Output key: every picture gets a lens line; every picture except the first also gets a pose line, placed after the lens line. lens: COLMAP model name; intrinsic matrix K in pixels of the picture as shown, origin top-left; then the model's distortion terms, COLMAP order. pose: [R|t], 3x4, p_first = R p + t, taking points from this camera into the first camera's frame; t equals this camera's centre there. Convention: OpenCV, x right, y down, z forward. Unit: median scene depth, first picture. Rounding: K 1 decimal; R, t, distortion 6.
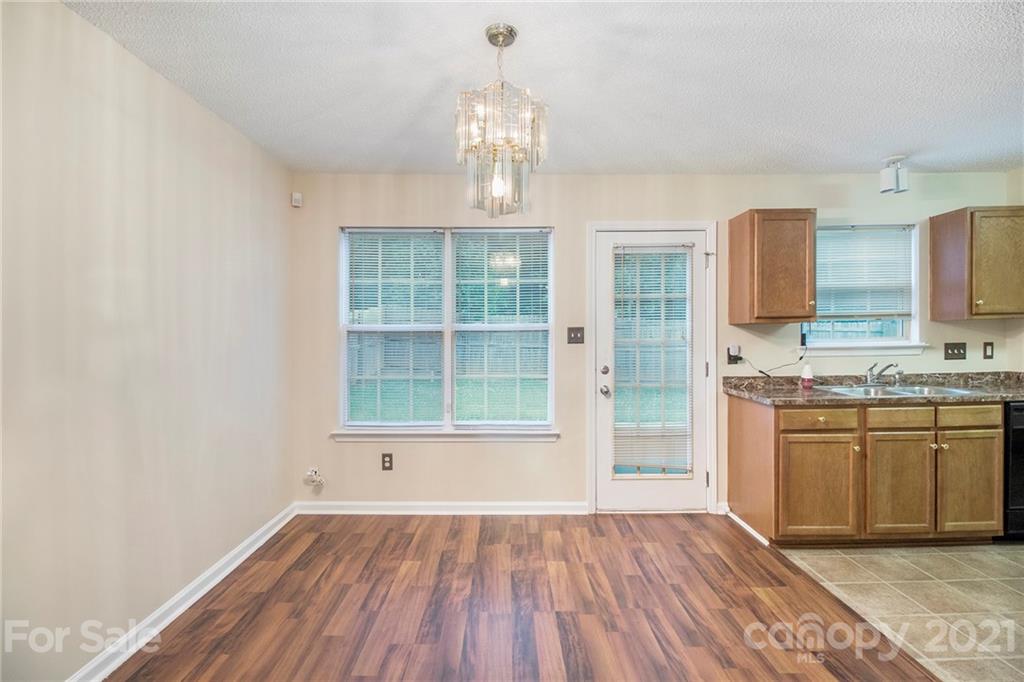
lens RADIAL K [[496.9, 0, 512.8], [0, 496.9, 310.5], [0, 0, 1]] dist [-0.002847, -0.015676]
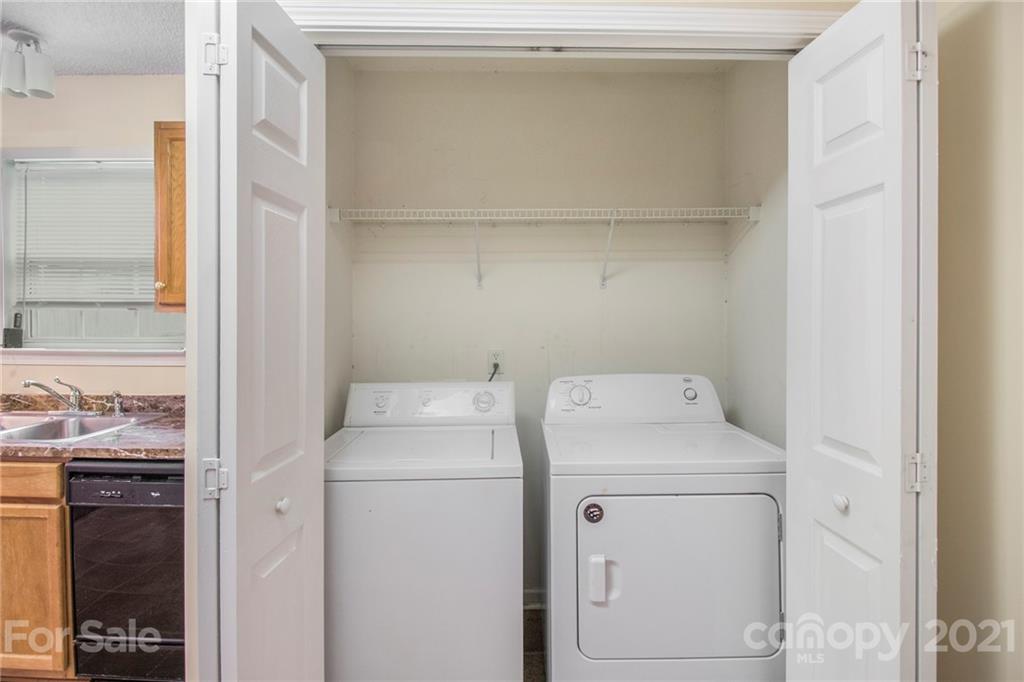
lens RADIAL K [[498.5, 0, 510.8], [0, 498.5, 330.6], [0, 0, 1]] dist [0.000831, -0.012199]
pose [[0.999606, 0.023986, 0.014570, 1.381664], [-0.024914, 0.997423, 0.067287, -0.012748], [-0.012918, -0.067624, 0.997627, 0.386051]]
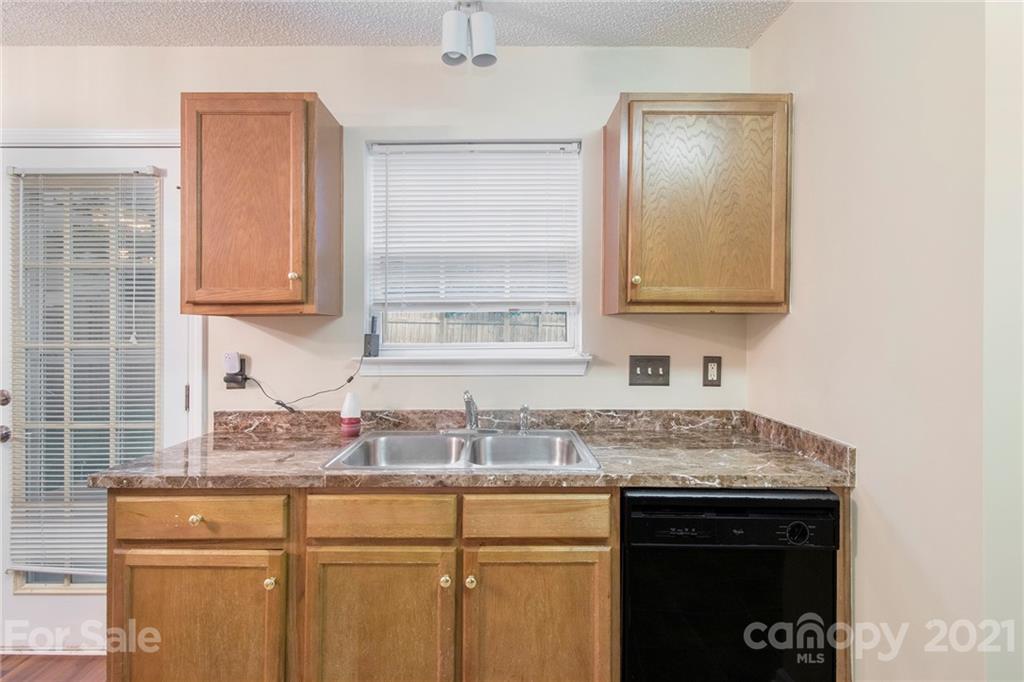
lens RADIAL K [[536.5, 0, 511.0], [0, 536.5, 314.9], [0, 0, 1]] dist [0.016851, -0.000744]
pose [[0.999870, 0.009483, -0.013078, 0.828938], [-0.009076, 0.999484, 0.030802, 0.004310], [0.013363, -0.030679, 0.999440, 0.439091]]
